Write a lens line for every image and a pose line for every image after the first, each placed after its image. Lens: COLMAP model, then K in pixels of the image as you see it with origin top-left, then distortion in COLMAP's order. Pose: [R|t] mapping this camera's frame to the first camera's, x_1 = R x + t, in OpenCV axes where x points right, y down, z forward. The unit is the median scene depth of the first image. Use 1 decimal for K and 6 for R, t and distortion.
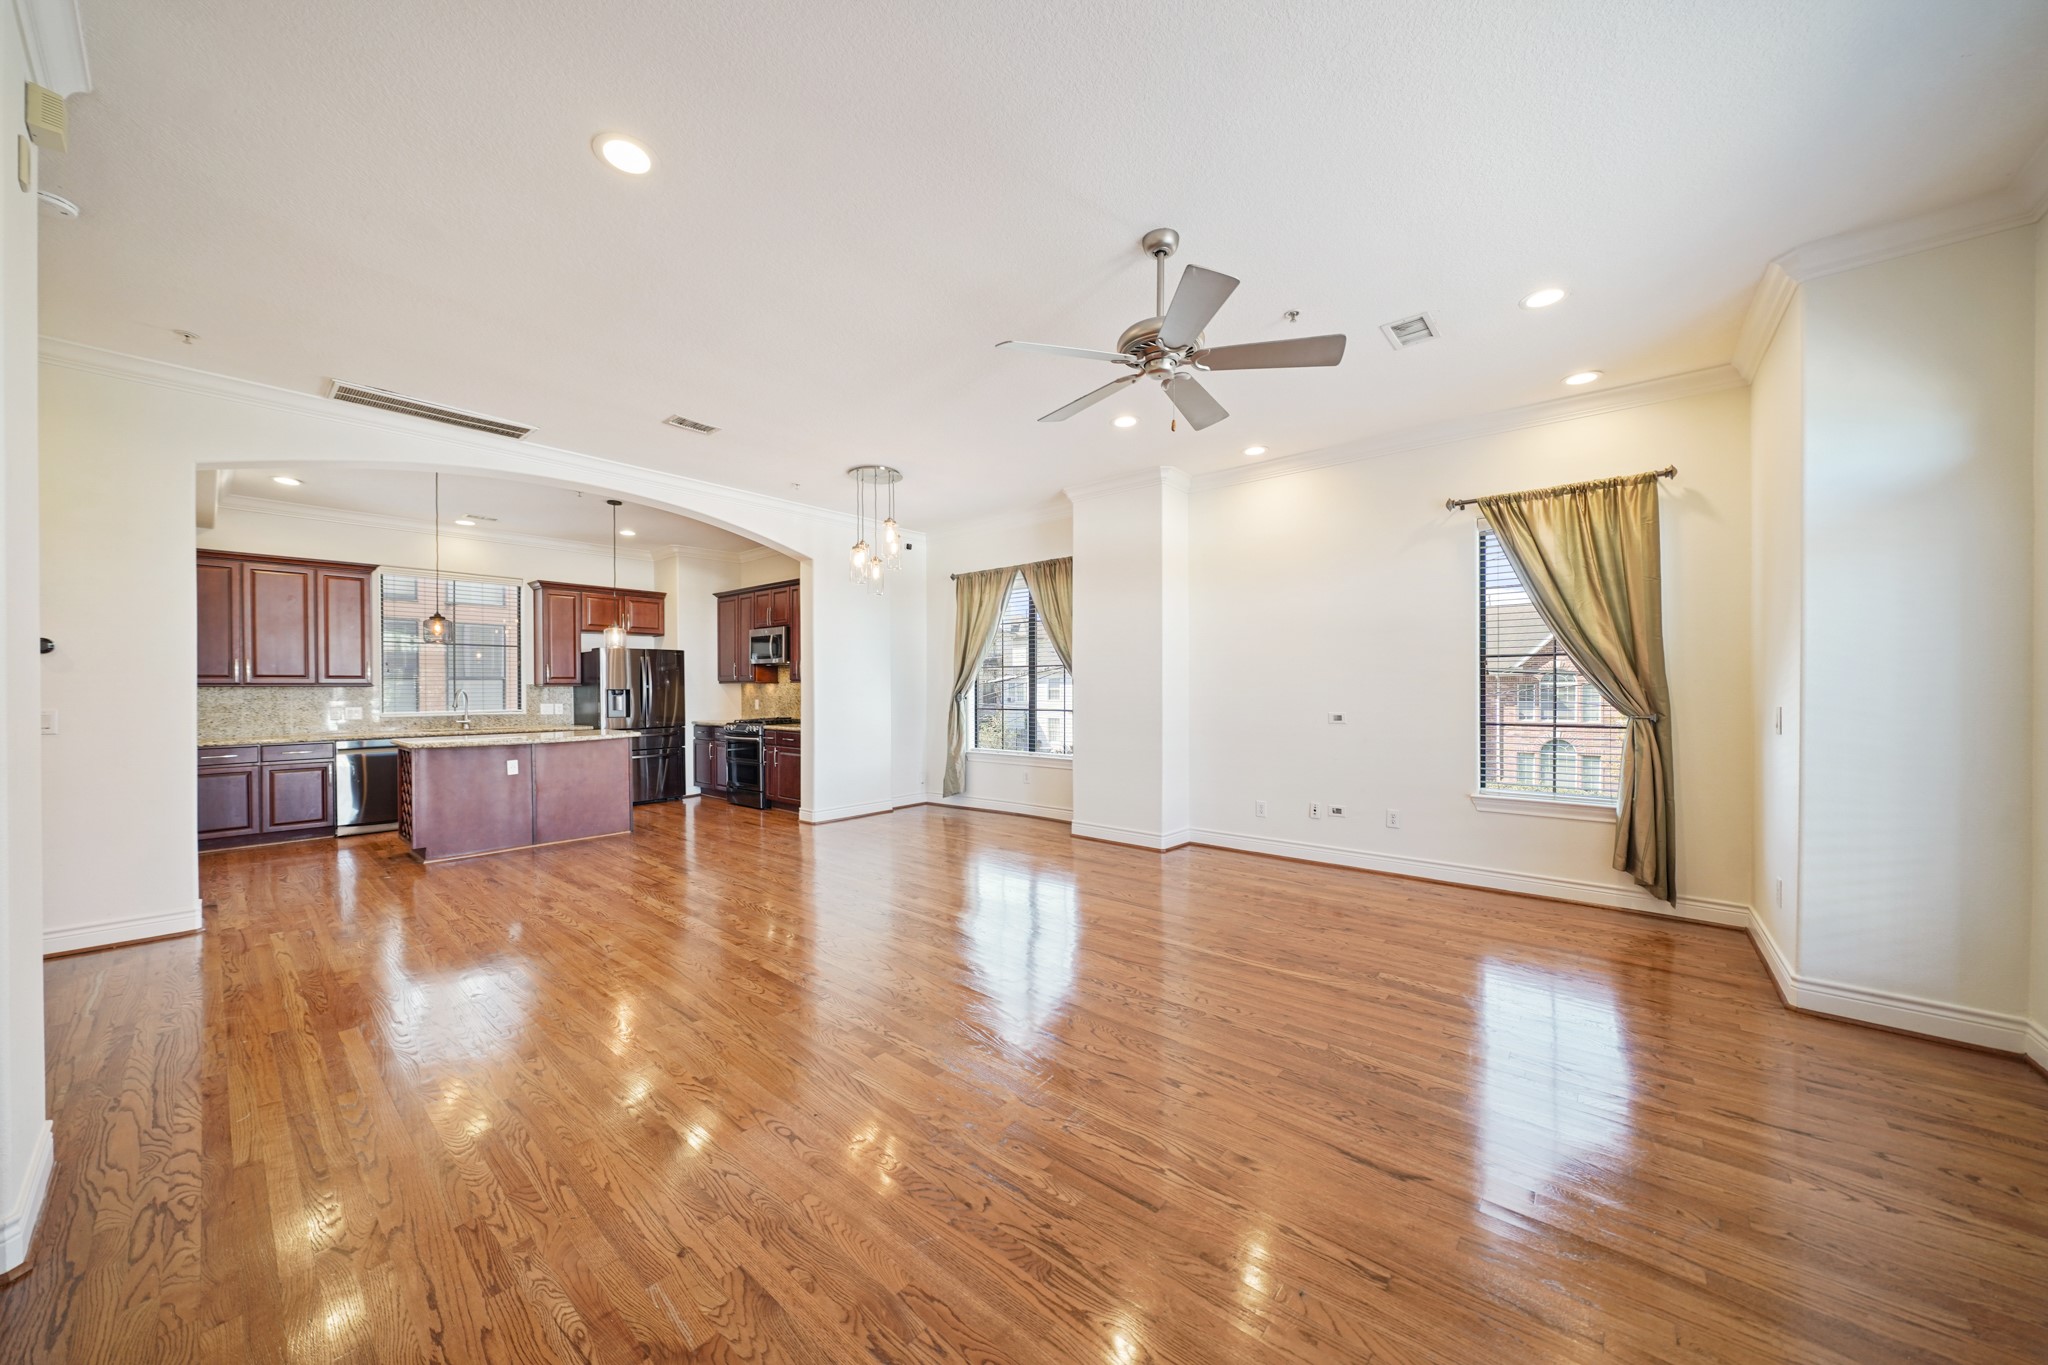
lens RADIAL K [[706.4, 0, 1014.4], [0, 706.4, 689.3], [0, 0, 1]] dist [-0.002987, -0.000896]
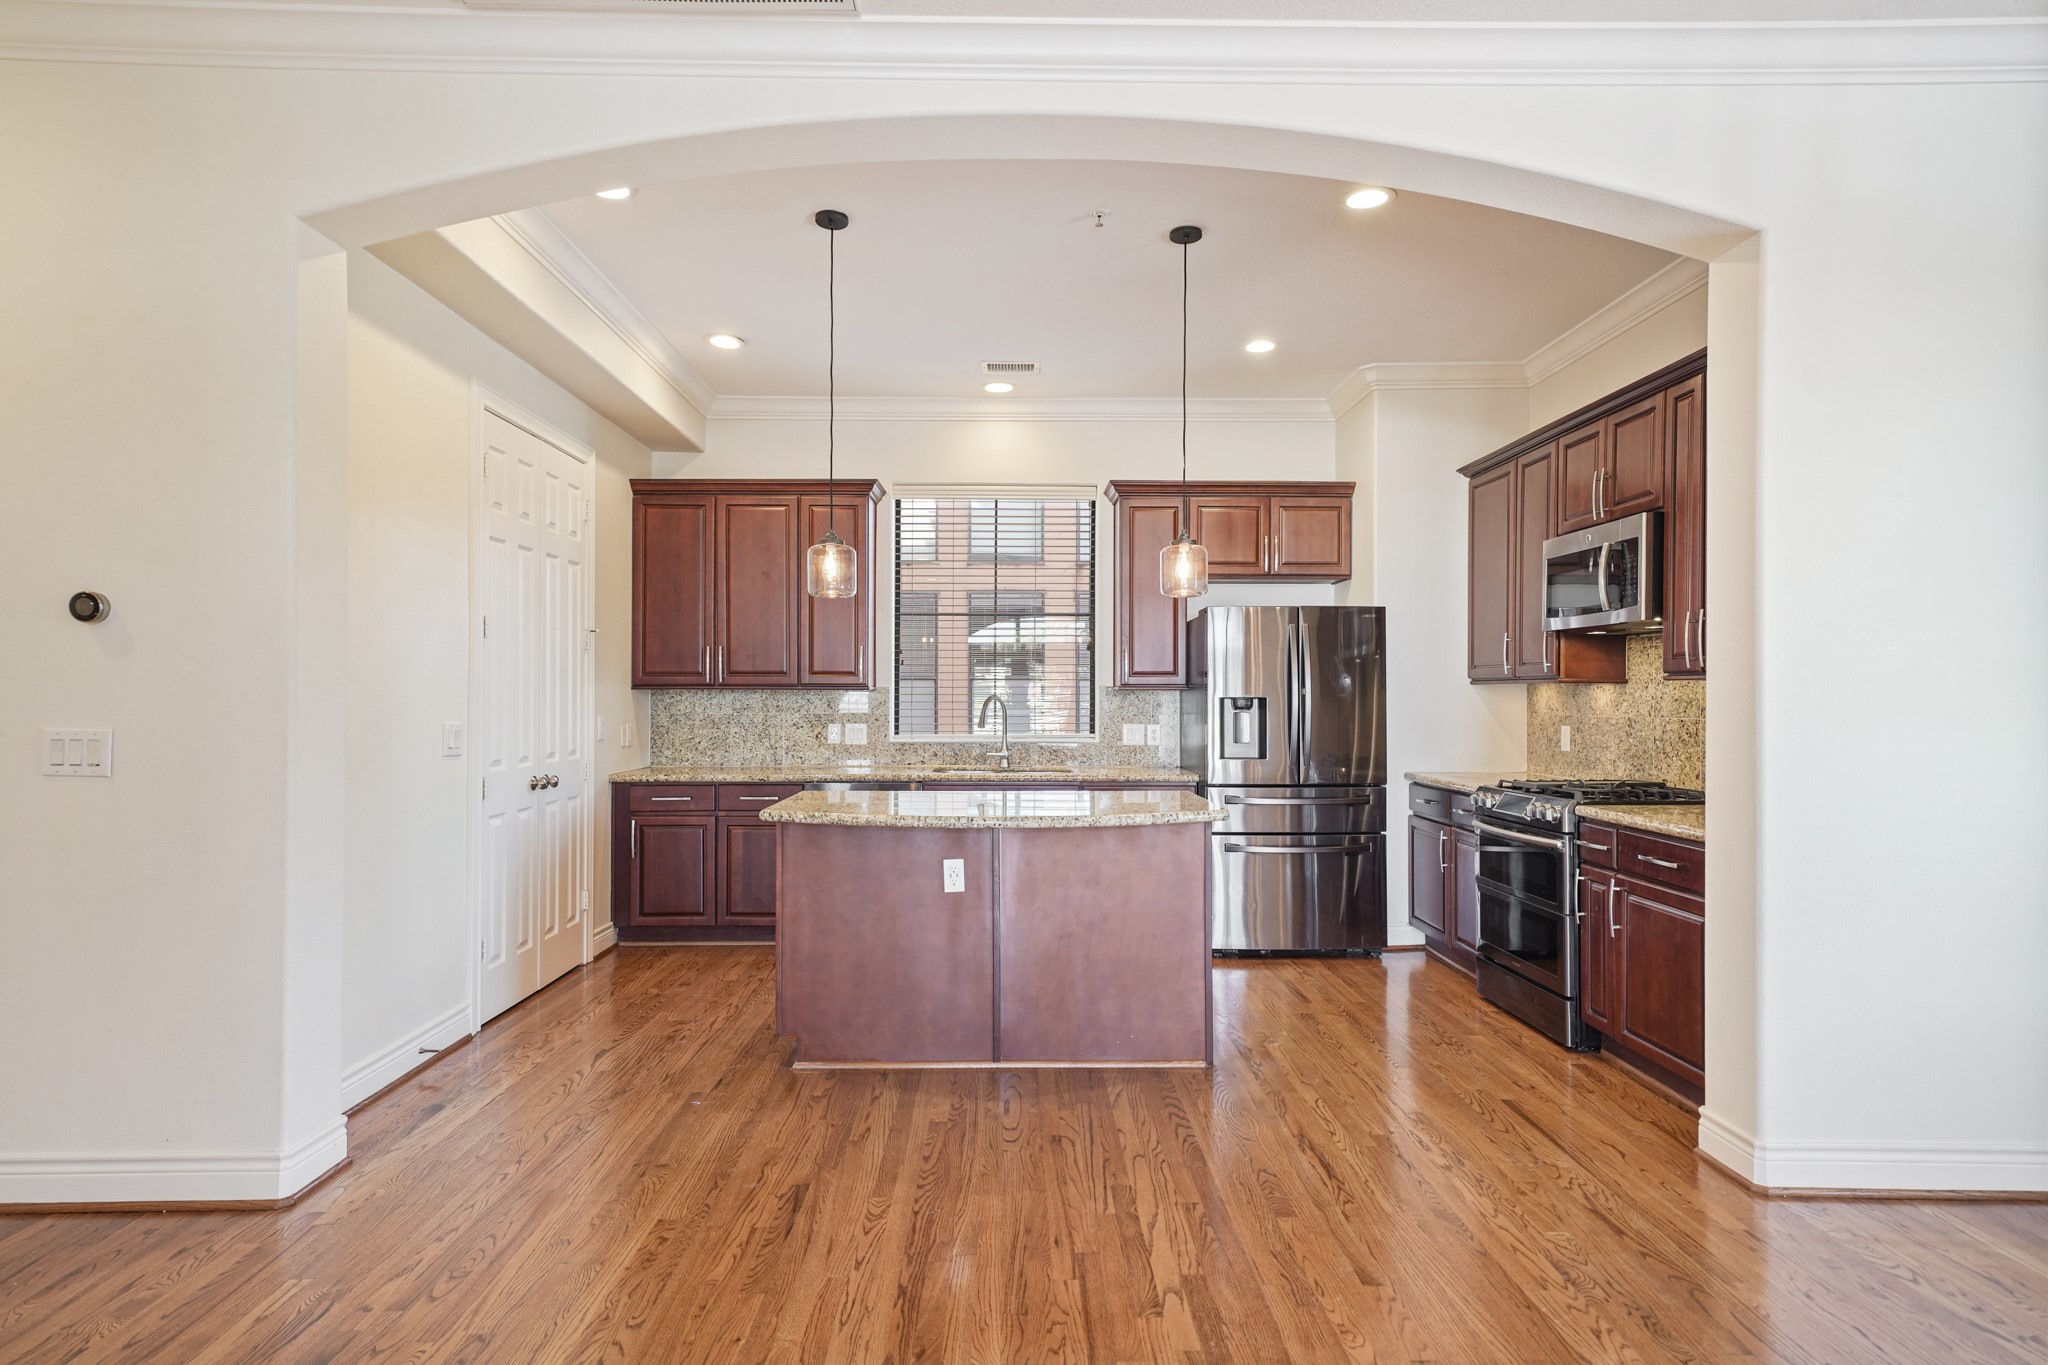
lens RADIAL K [[1067.6, 0, 1028.6], [0, 1067.6, 696.9], [0, 0, 1]] dist [0.025407, -0.001924]
pose [[0.670241, 0.006423, -0.742116, -0.145553], [-0.005766, 0.999977, 0.003447, -0.001657], [0.742121, 0.001969, 0.670263, 0.449092]]
